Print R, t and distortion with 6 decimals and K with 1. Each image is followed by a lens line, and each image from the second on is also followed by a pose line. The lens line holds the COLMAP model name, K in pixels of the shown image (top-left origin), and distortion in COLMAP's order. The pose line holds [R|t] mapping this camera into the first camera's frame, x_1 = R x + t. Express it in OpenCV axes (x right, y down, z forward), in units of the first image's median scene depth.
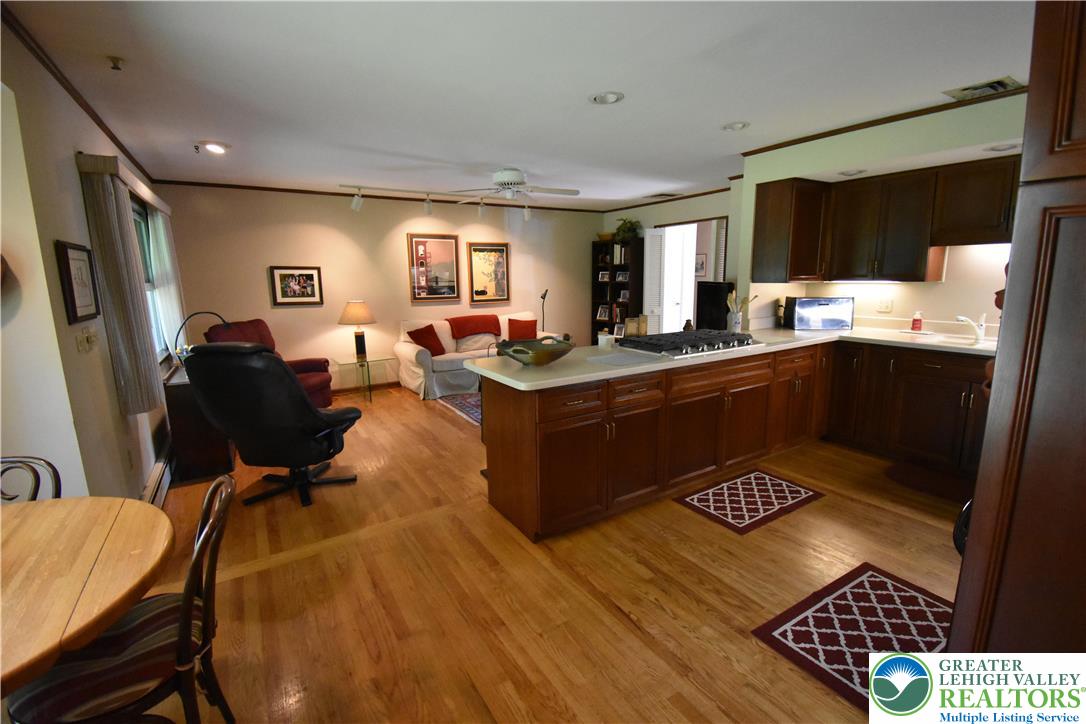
lens RADIAL K [[483.7, 0, 545.3], [0, 483.7, 363.8], [0, 0, 1]] dist [-0.020150, -0.002278]
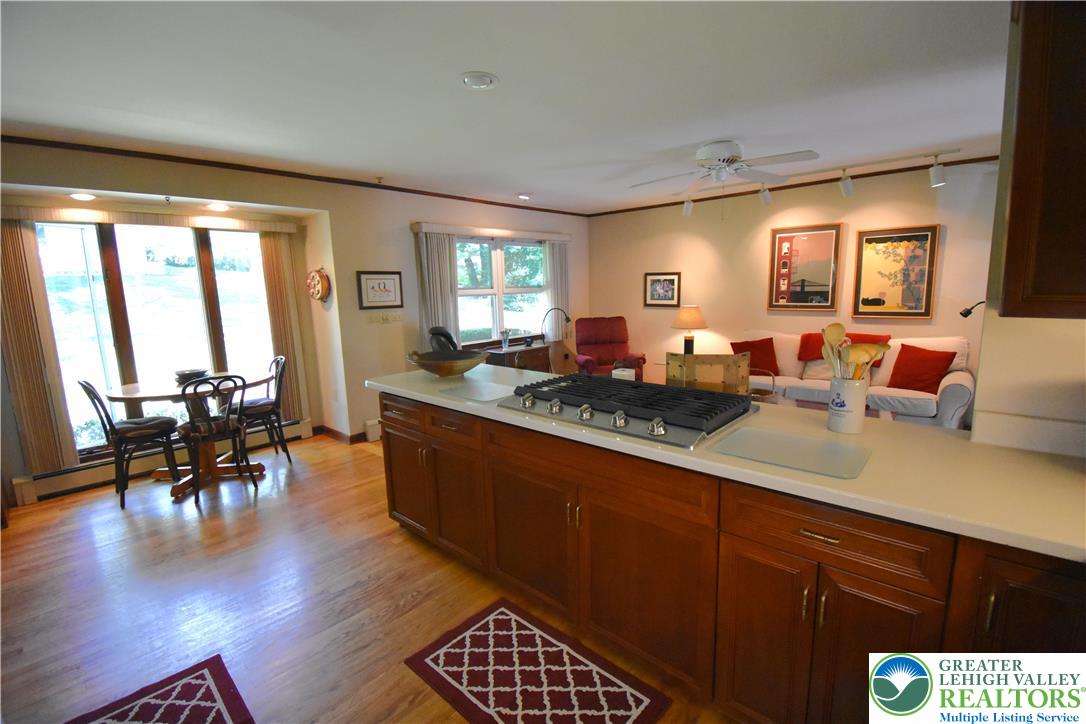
lens RADIAL K [[483.7, 0, 544.2], [0, 483.7, 362.2], [0, 0, 1]] dist [-0.020150, -0.002278]
pose [[0.254489, 0.154543, -0.954648, 0.448883], [-0.148274, 0.981712, 0.119398, -0.080258], [0.955641, 0.111164, 0.272749, 0.402364]]
